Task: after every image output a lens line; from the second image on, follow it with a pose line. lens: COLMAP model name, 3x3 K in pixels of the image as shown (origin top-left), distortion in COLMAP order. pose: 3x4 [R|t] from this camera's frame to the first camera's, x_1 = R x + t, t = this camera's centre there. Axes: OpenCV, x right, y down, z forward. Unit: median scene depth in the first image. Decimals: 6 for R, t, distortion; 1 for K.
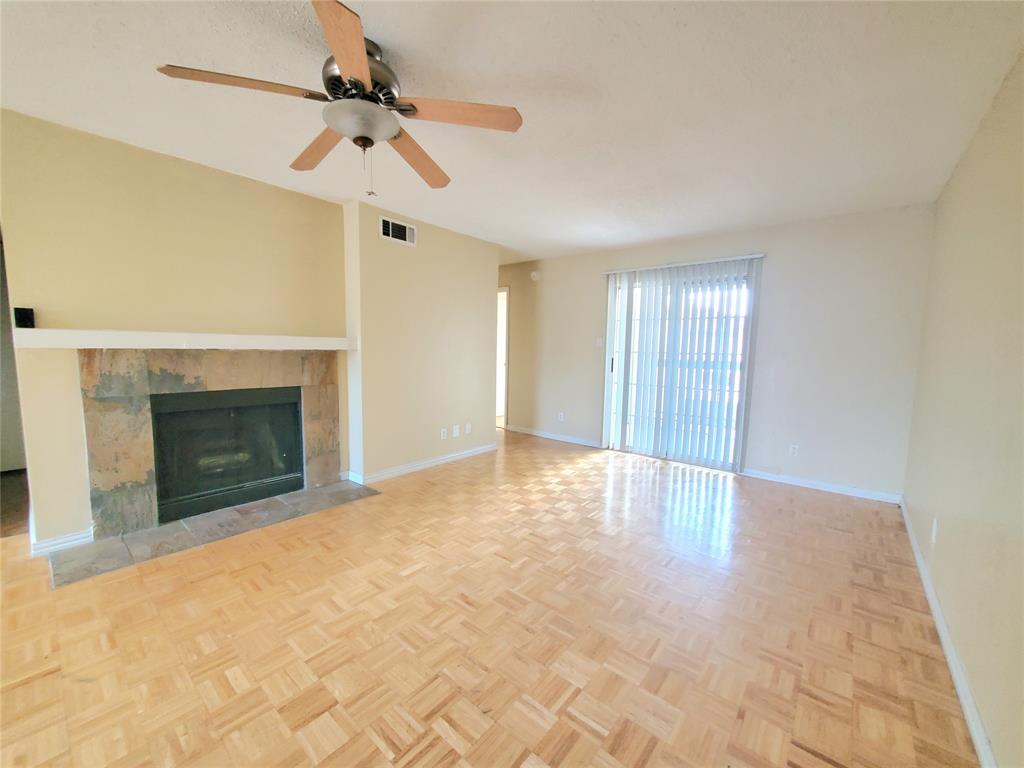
lens RADIAL K [[406.3, 0, 511.9], [0, 406.3, 387.7], [0, 0, 1]] dist [-0.000675, -0.000215]
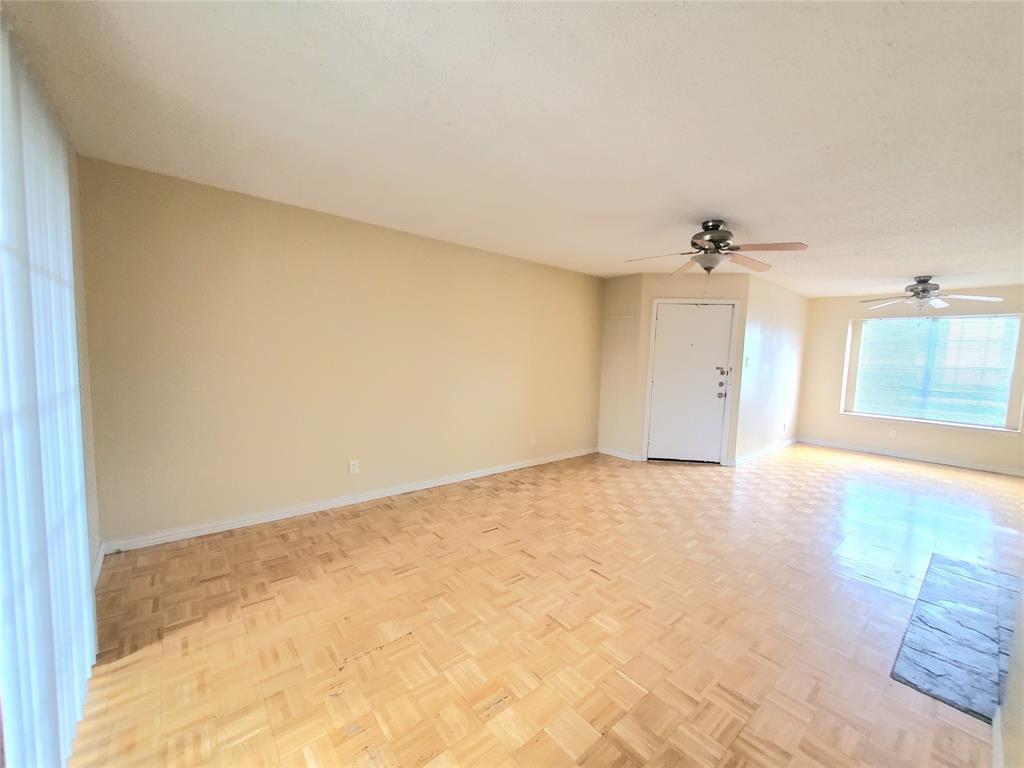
lens RADIAL K [[406.3, 0, 511.9], [0, 406.3, 387.7], [0, 0, 1]] dist [-0.000675, -0.000215]
pose [[-0.982116, -0.065396, 0.176554, 0.104441], [-0.031481, 0.981576, 0.188463, -0.228319], [-0.185626, 0.179534, -0.966080, 1.821235]]
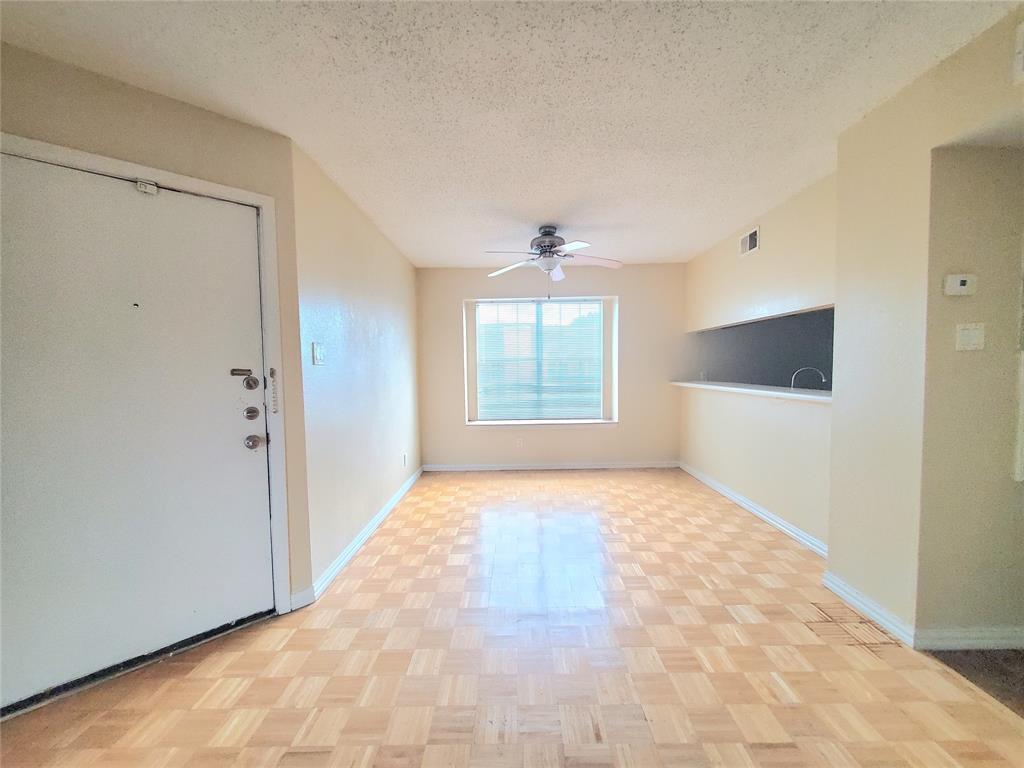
lens RADIAL K [[406.3, 0, 511.9], [0, 406.3, 387.7], [0, 0, 1]] dist [-0.000675, -0.000215]
pose [[-0.778402, 0.027879, -0.627146, -0.401935], [-0.060302, 0.991073, 0.118903, -0.084837], [0.624863, 0.130372, -0.769772, 0.707433]]
